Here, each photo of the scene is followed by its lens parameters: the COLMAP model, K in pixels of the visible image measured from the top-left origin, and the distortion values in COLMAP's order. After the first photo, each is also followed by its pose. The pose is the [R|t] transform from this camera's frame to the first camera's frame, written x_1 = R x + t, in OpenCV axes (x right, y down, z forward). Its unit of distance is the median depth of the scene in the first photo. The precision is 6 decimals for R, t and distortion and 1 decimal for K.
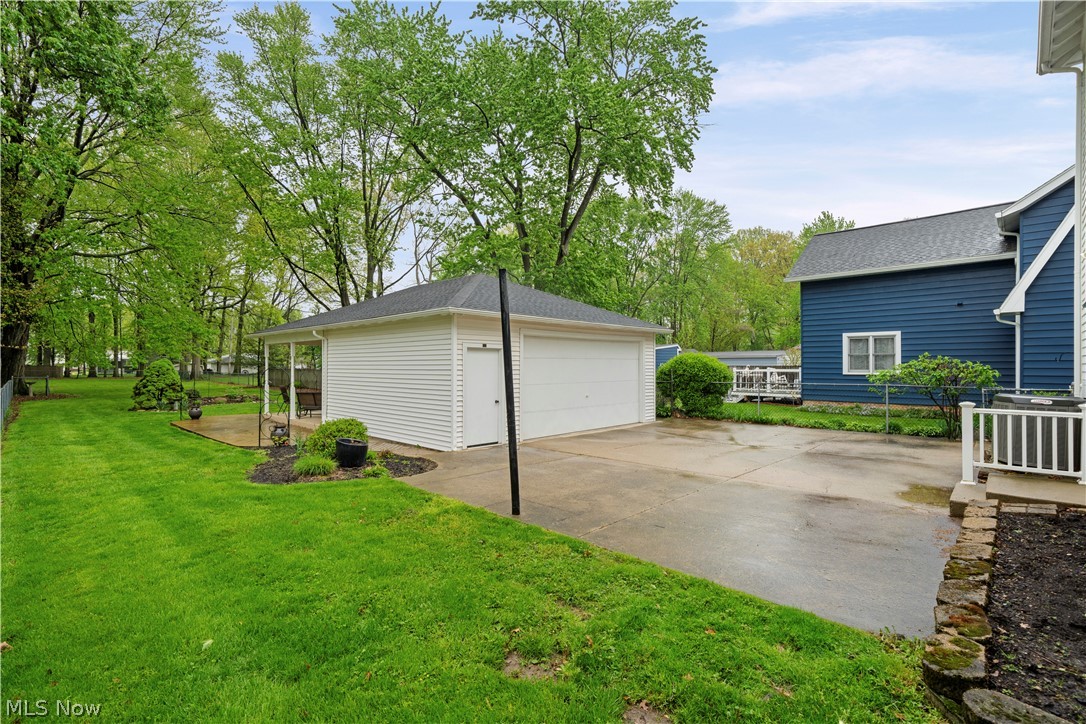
lens RADIAL K [[507.1, 0, 549.4], [0, 507.1, 363.4], [0, 0, 1]] dist [0.001175, 0.000041]
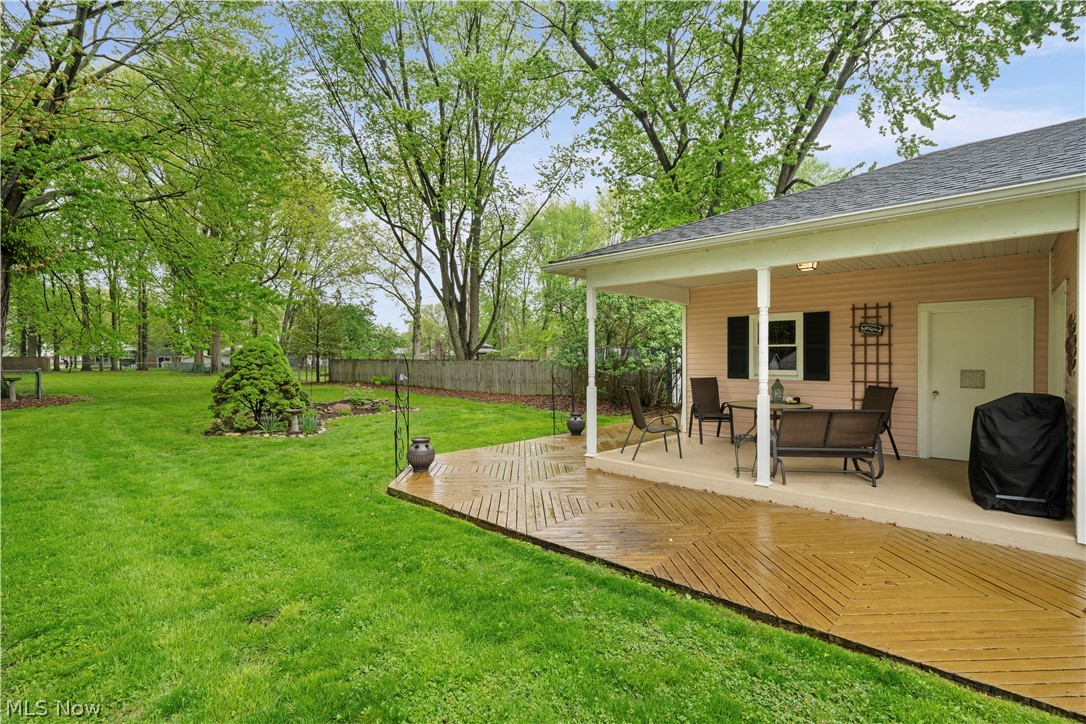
lens RADIAL K [[507.1, 0, 550.0], [0, 507.1, 359.0], [0, 0, 1]] dist [0.001175, 0.000041]
pose [[0.999833, -0.002931, 0.018042, -0.396247], [0.002828, 0.999980, 0.005714, 0.012062], [-0.018058, -0.005662, 0.999821, 0.387878]]
